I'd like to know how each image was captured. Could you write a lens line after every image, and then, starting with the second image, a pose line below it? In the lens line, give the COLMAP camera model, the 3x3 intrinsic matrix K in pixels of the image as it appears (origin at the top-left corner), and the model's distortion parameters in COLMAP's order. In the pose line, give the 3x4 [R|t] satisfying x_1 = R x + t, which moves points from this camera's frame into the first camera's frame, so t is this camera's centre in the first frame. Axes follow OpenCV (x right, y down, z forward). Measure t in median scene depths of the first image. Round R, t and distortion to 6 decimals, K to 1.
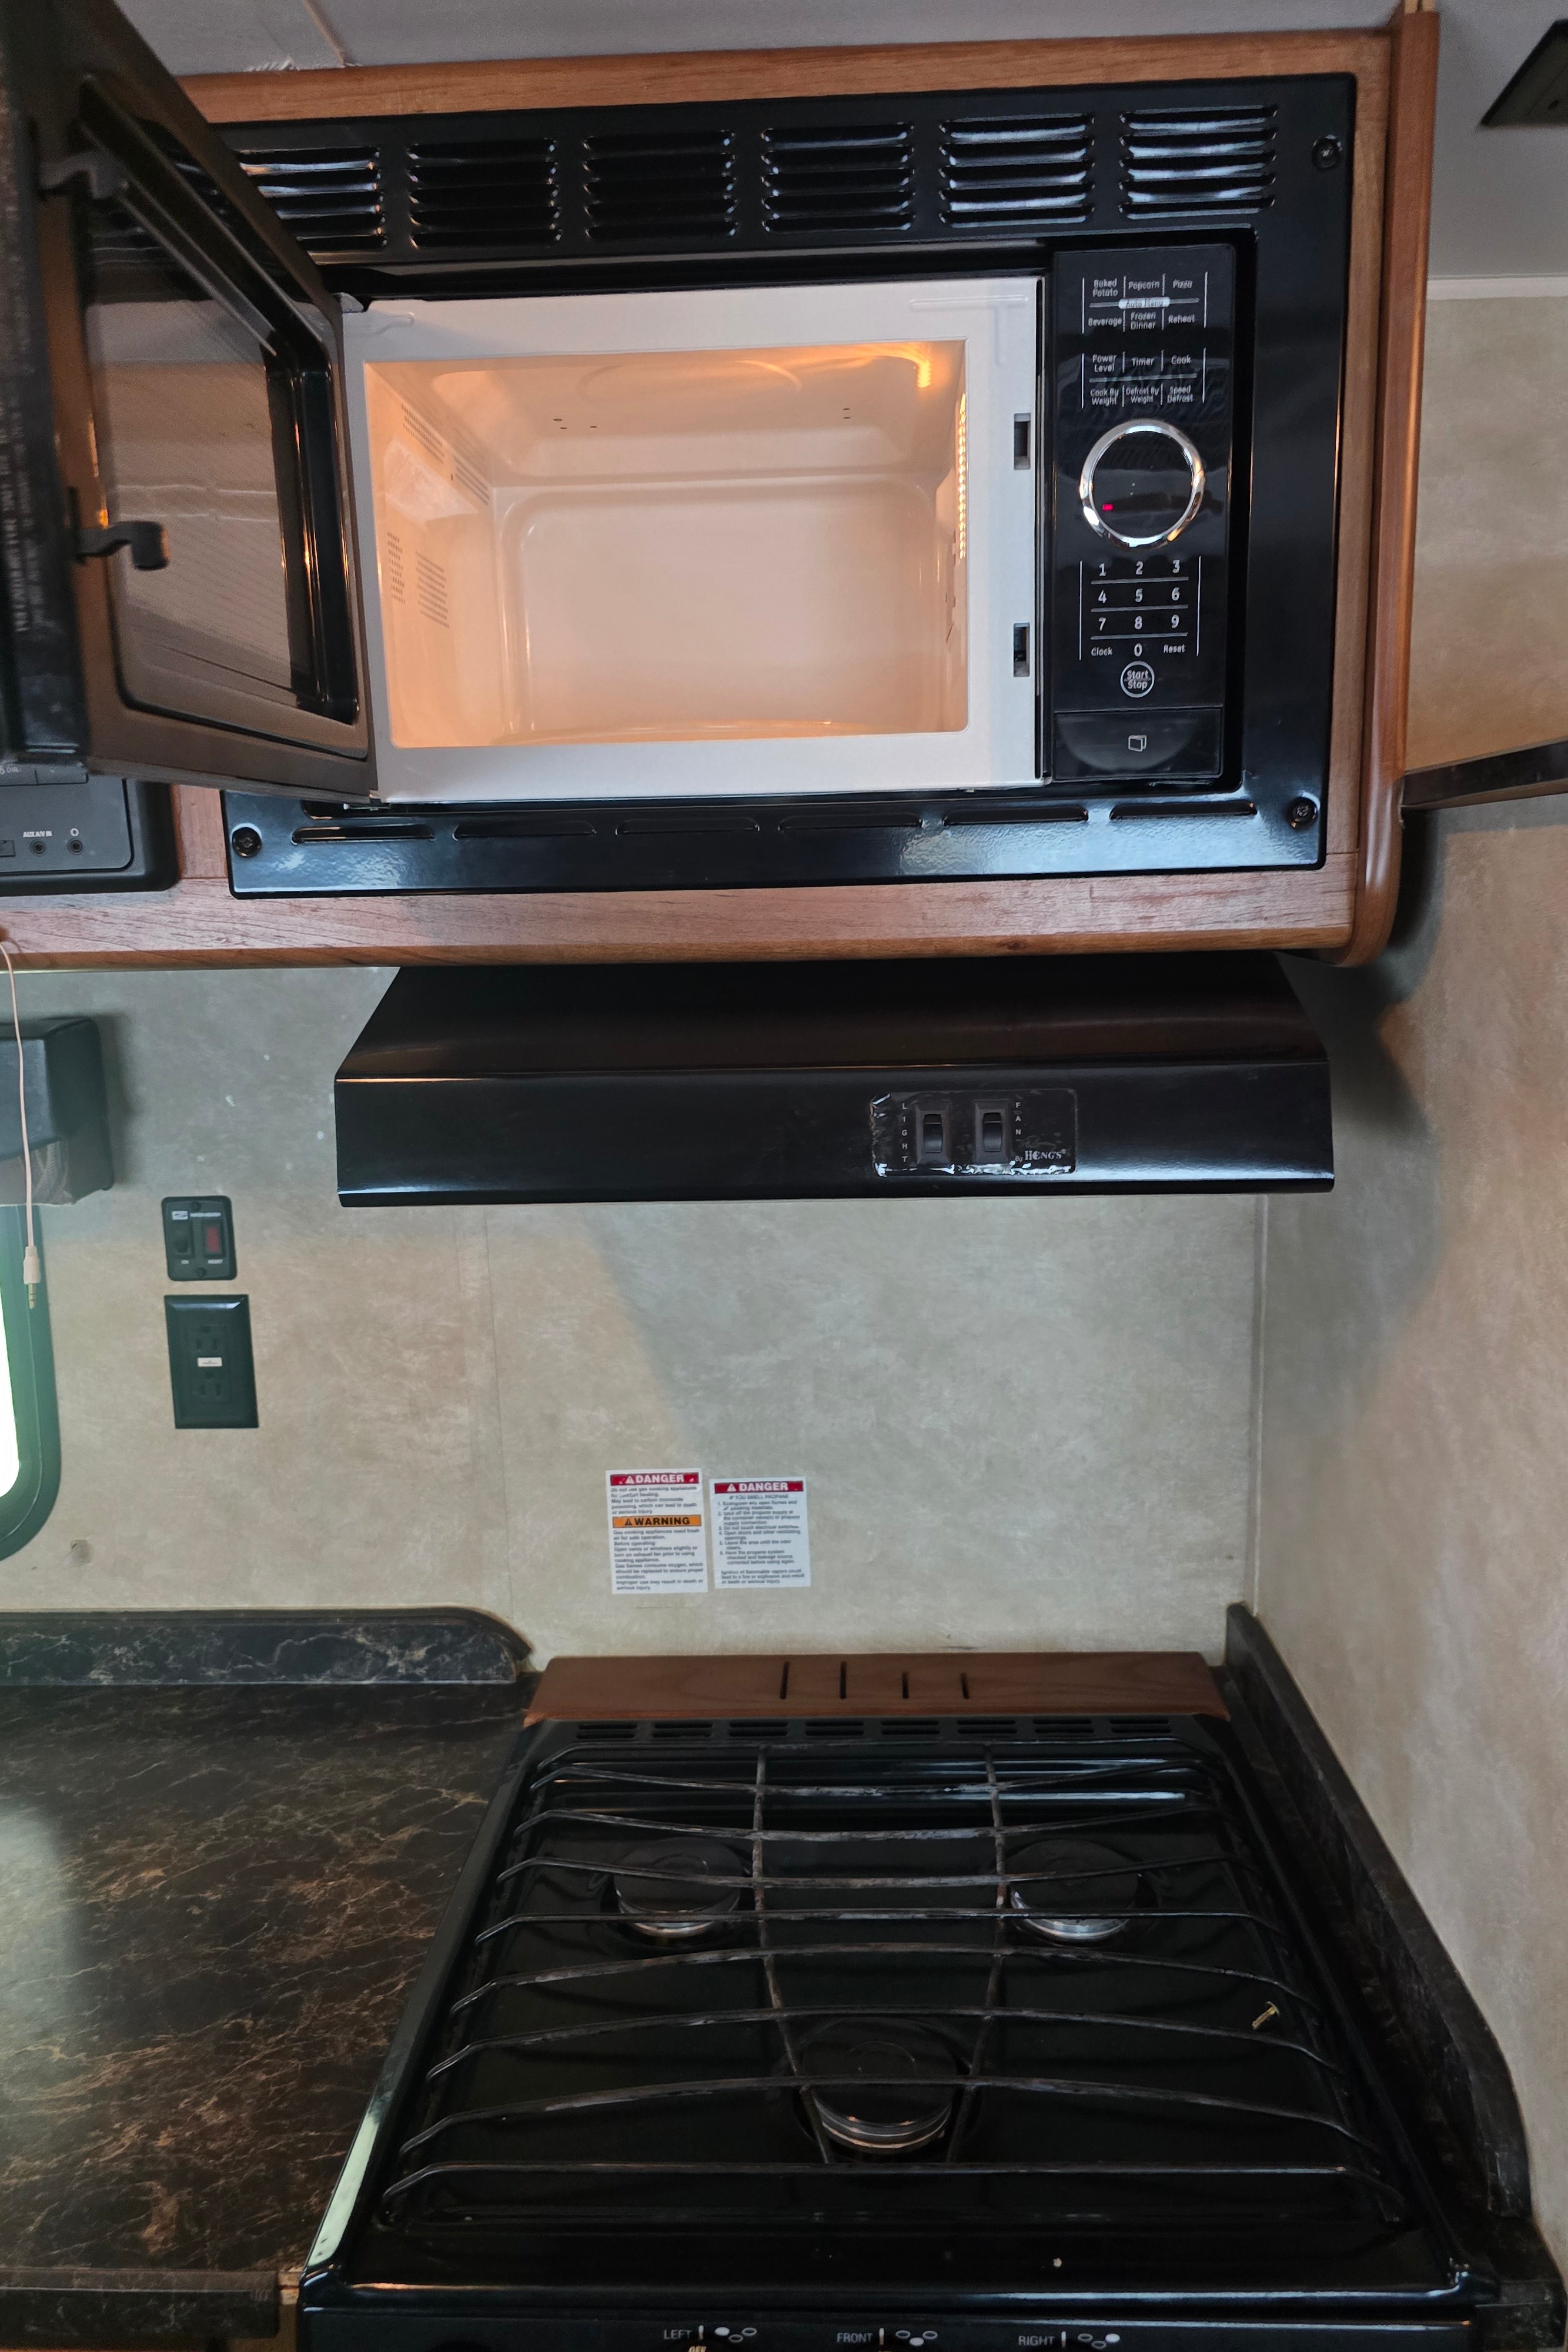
lens RADIAL K [[1574.2, 0, 758.9], [0, 1574.2, 1136.0], [0, 0, 1]] dist [0.056319, -0.056833]
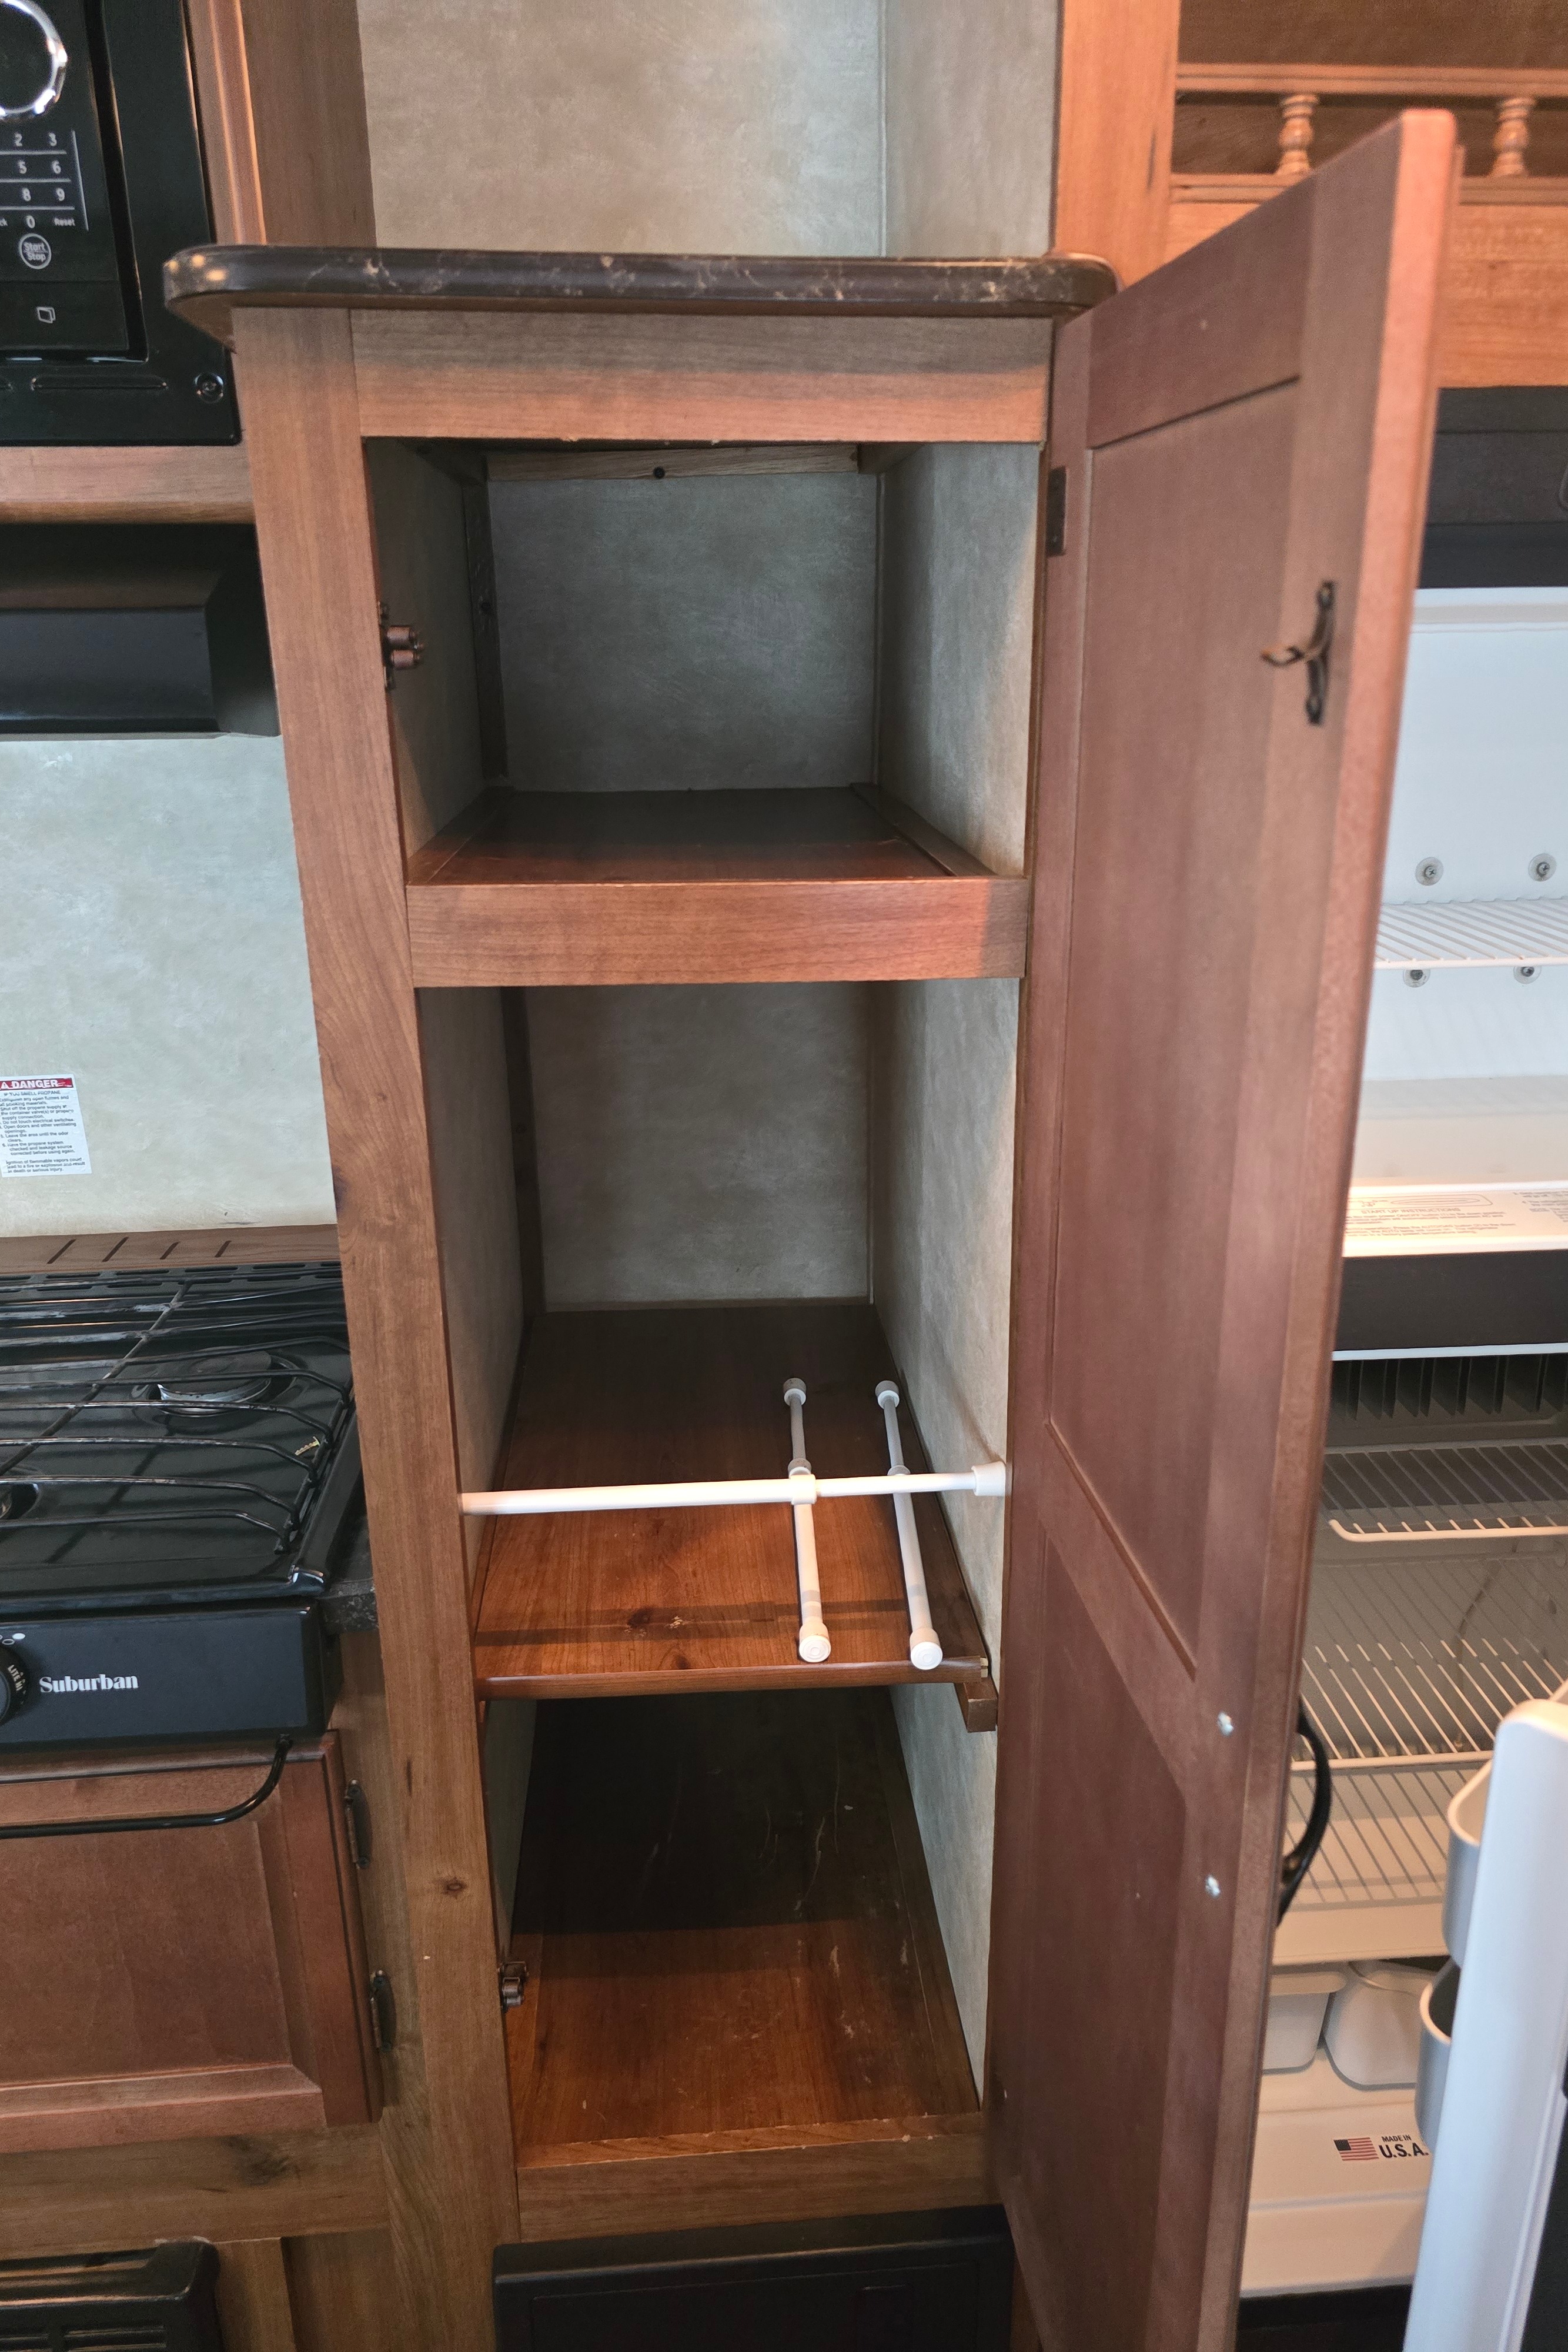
lens RADIAL K [[1574.2, 0, 786.3], [0, 1574.2, 1164.0], [0, 0, 1]] dist [0.056319, -0.056833]
pose [[0.994593, -0.023348, 0.101196, 0.414641], [0.006953, 0.987186, 0.159424, 0.105648], [-0.103621, -0.157858, 0.982010, -0.151419]]
